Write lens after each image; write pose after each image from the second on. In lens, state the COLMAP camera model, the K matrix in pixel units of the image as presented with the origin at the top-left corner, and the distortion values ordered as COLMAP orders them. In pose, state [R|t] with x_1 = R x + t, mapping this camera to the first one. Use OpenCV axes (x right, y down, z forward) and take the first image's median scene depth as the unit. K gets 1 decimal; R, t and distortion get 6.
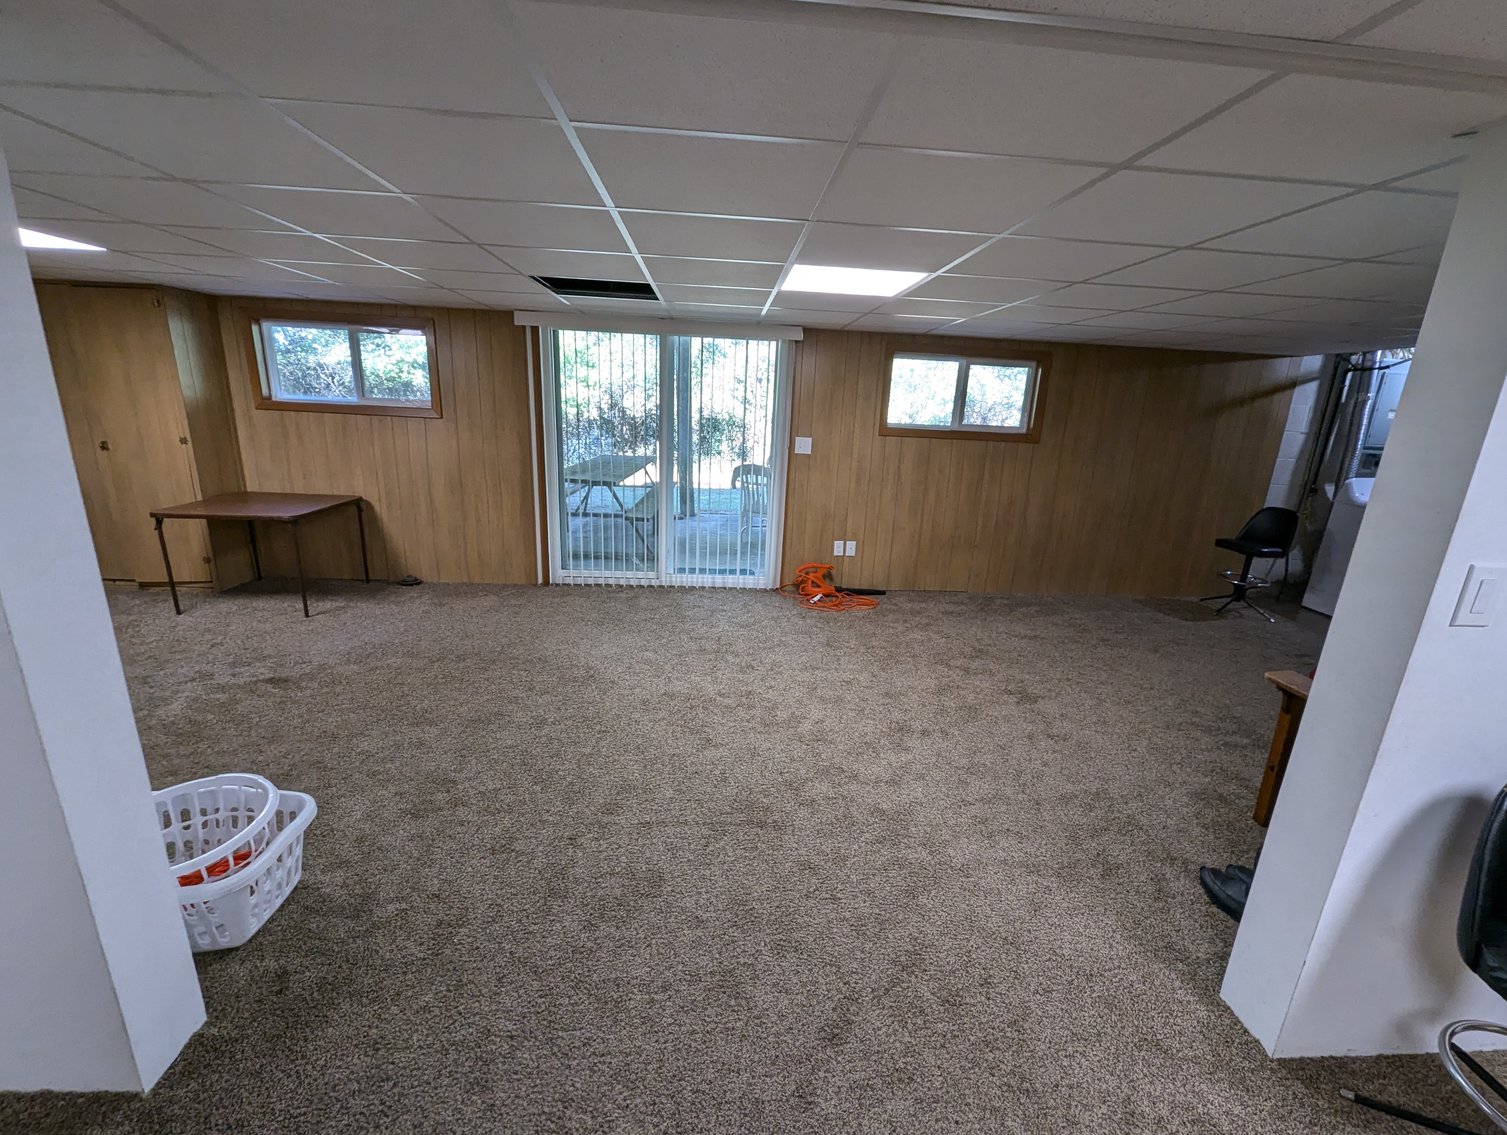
lens RADIAL K [[611.6, 0, 753.5], [0, 611.6, 567.5], [0, 0, 1]] dist [0.000362, 0.000032]
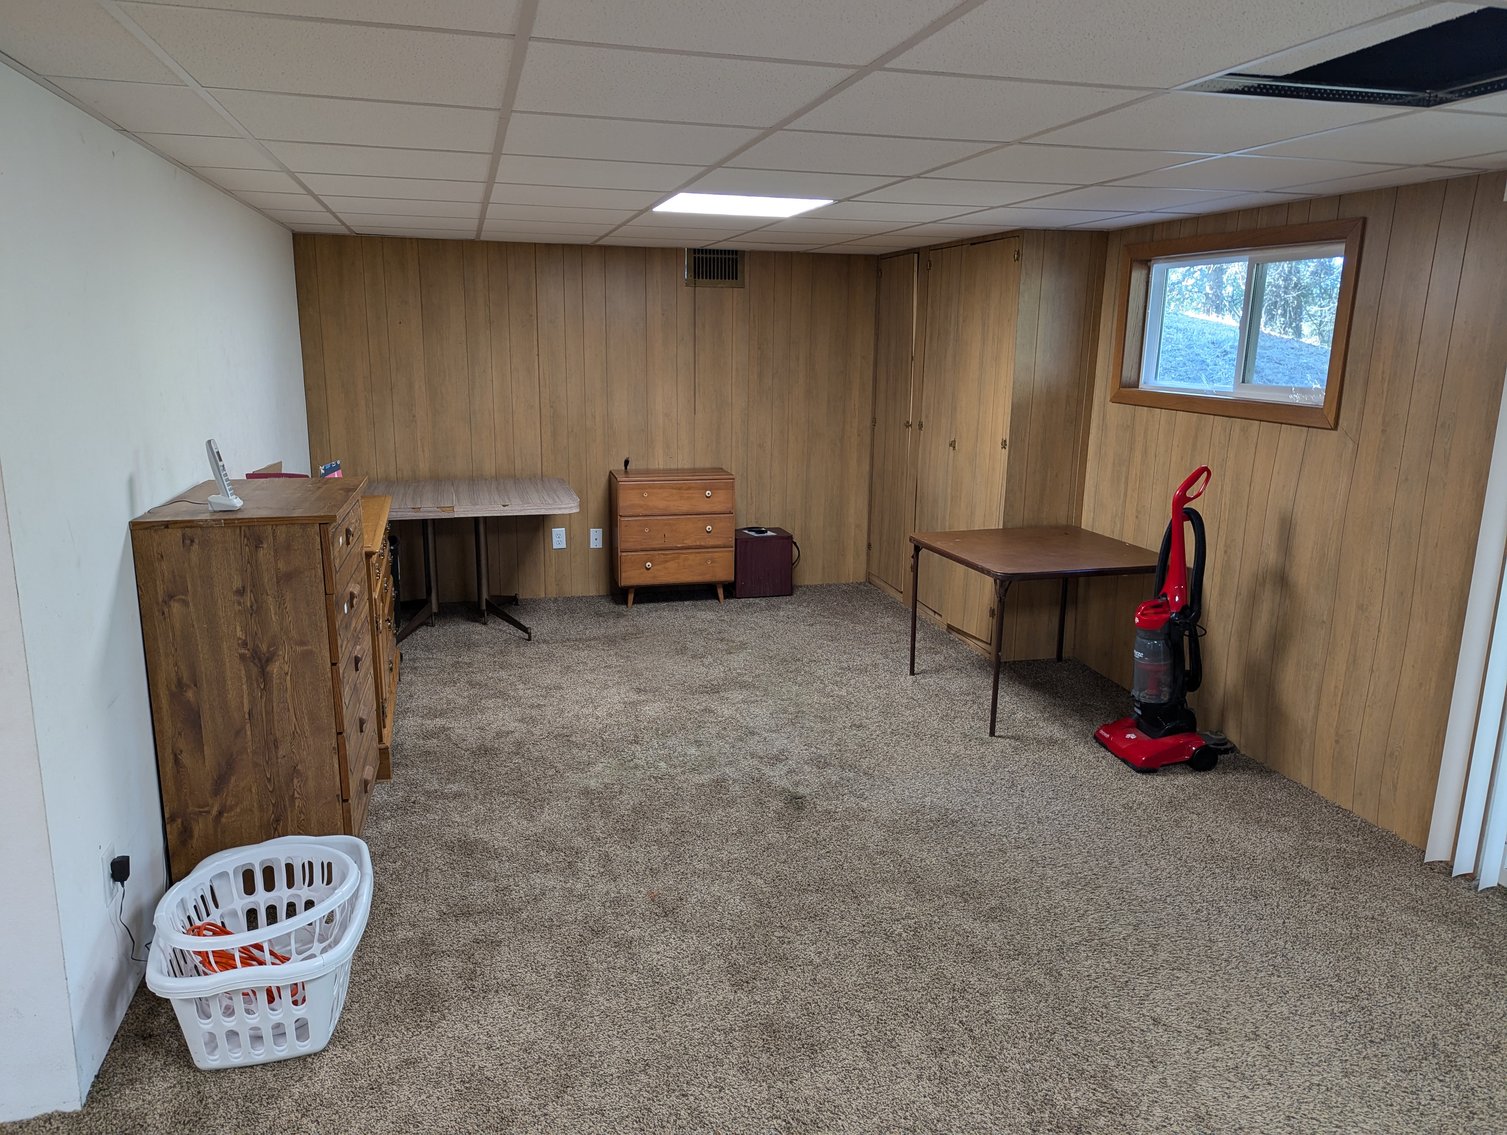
lens RADIAL K [[1053.5, 0, 753.5], [0, 1053.5, 567.5], [0, 0, 1]] dist [0.002945, -0.000544]
pose [[0.199291, 0.171038, -0.964899, 0.195929], [-0.264203, 0.957566, 0.115170, -0.129883], [0.943652, 0.231977, 0.236023, 0.459815]]
